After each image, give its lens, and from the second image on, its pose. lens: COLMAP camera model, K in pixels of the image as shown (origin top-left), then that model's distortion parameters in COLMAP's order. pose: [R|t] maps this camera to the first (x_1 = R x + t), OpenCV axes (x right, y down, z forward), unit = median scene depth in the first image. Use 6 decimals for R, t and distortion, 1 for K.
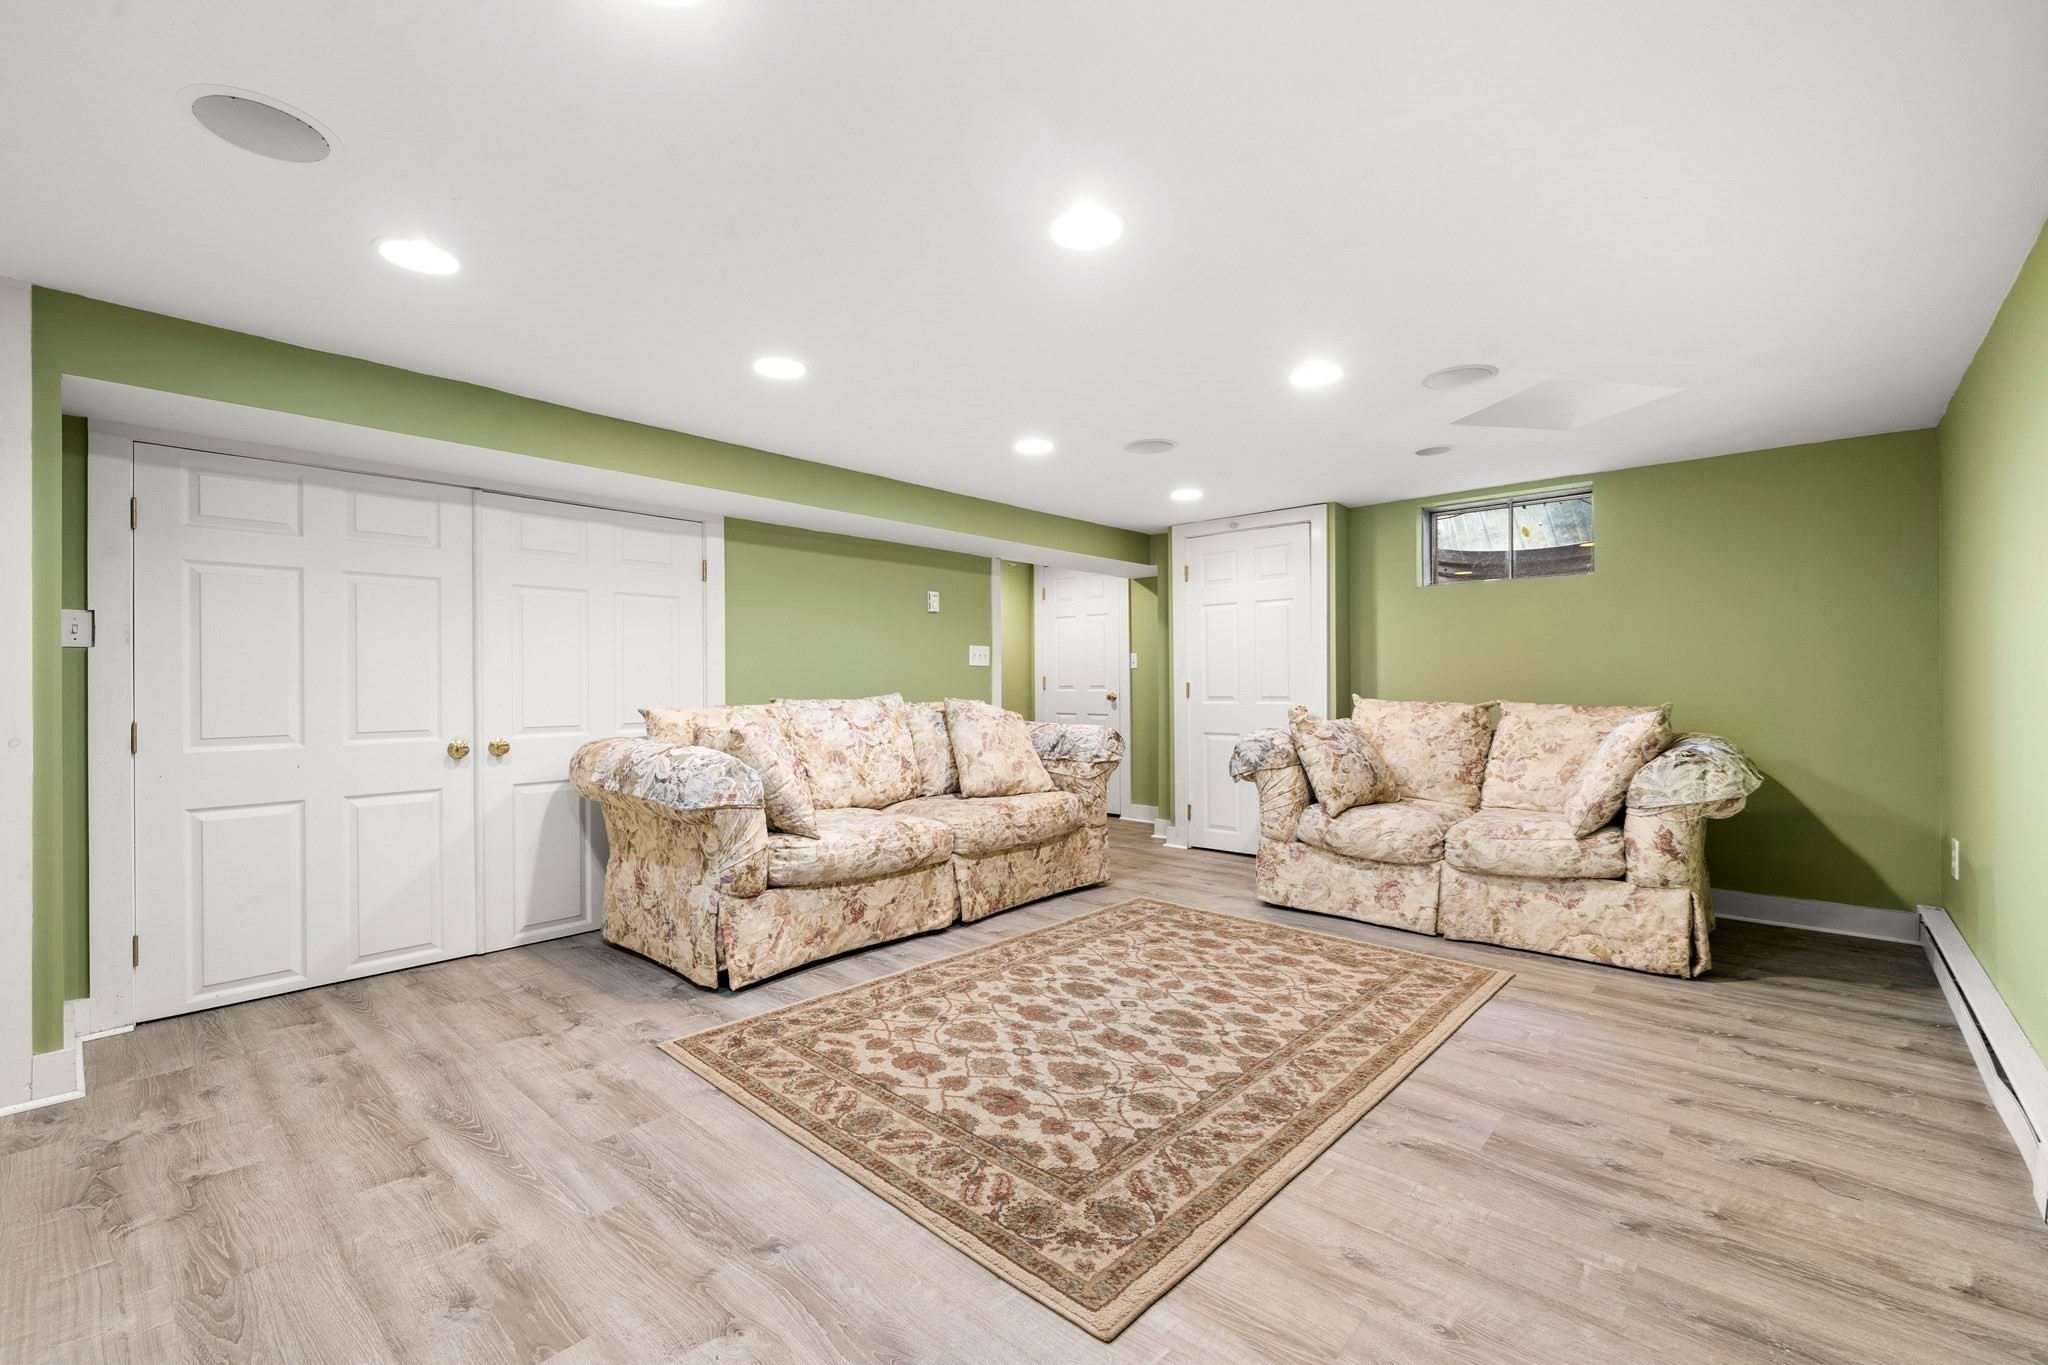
lens RADIAL K [[822.0, 0, 1058.1], [0, 822.0, 685.4], [0, 0, 1]] dist [-0.015101, -0.001565]
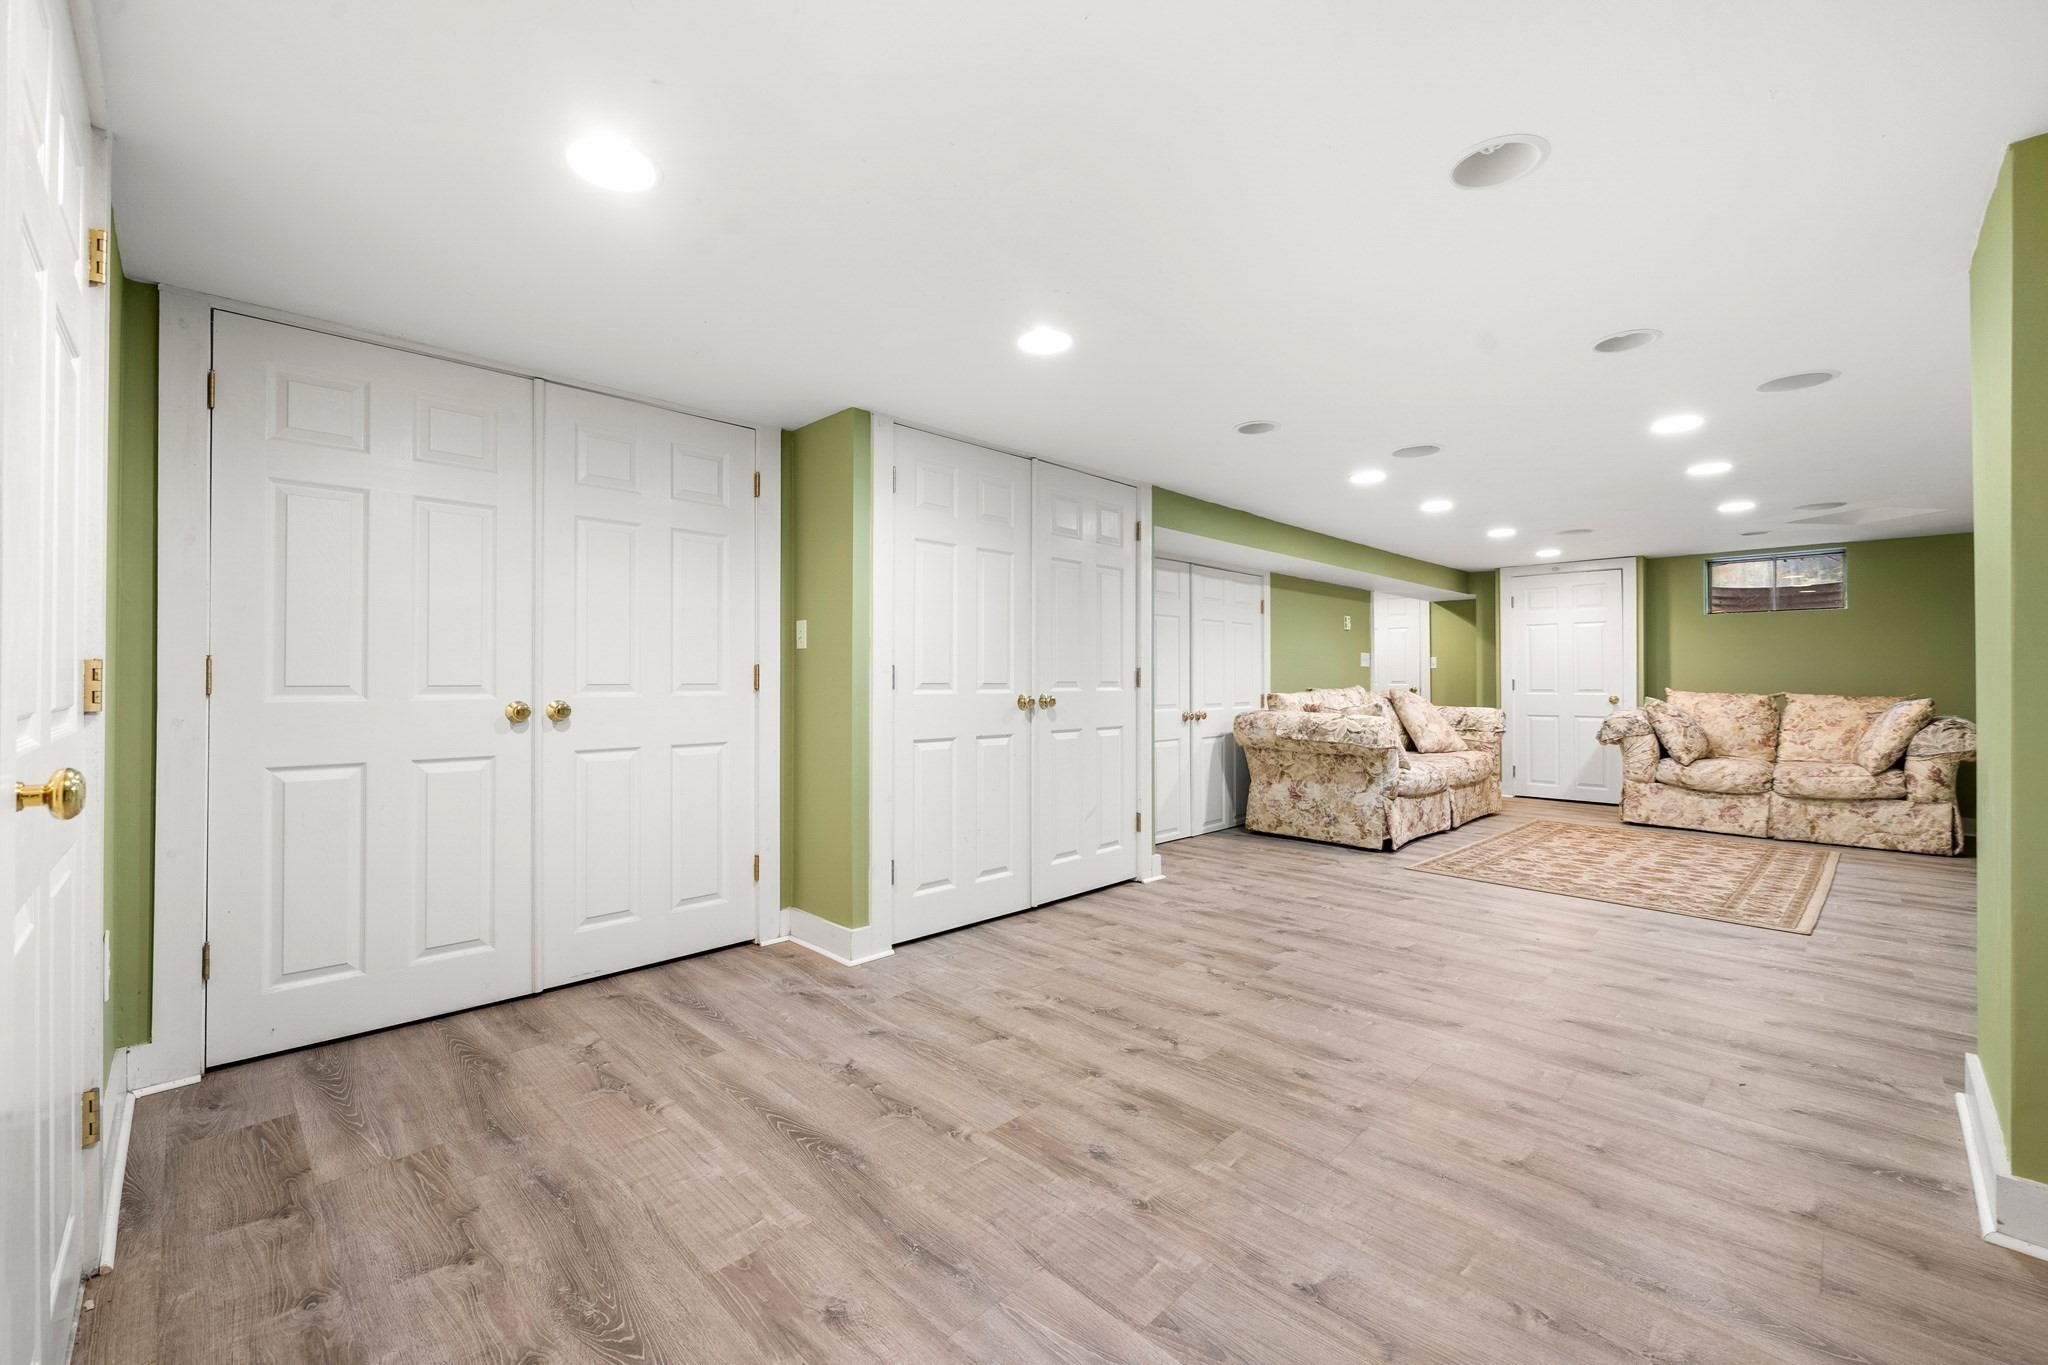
lens RADIAL K [[832.6, 0, 1029.6], [0, 832.6, 674.8], [0, 0, 1]] dist [-0.002776, -0.001589]
pose [[0.998615, 0.006456, -0.052211, -0.907219], [-0.006813, 0.999955, -0.006661, 0.005397], [0.052166, 0.007007, 0.998614, -0.710956]]
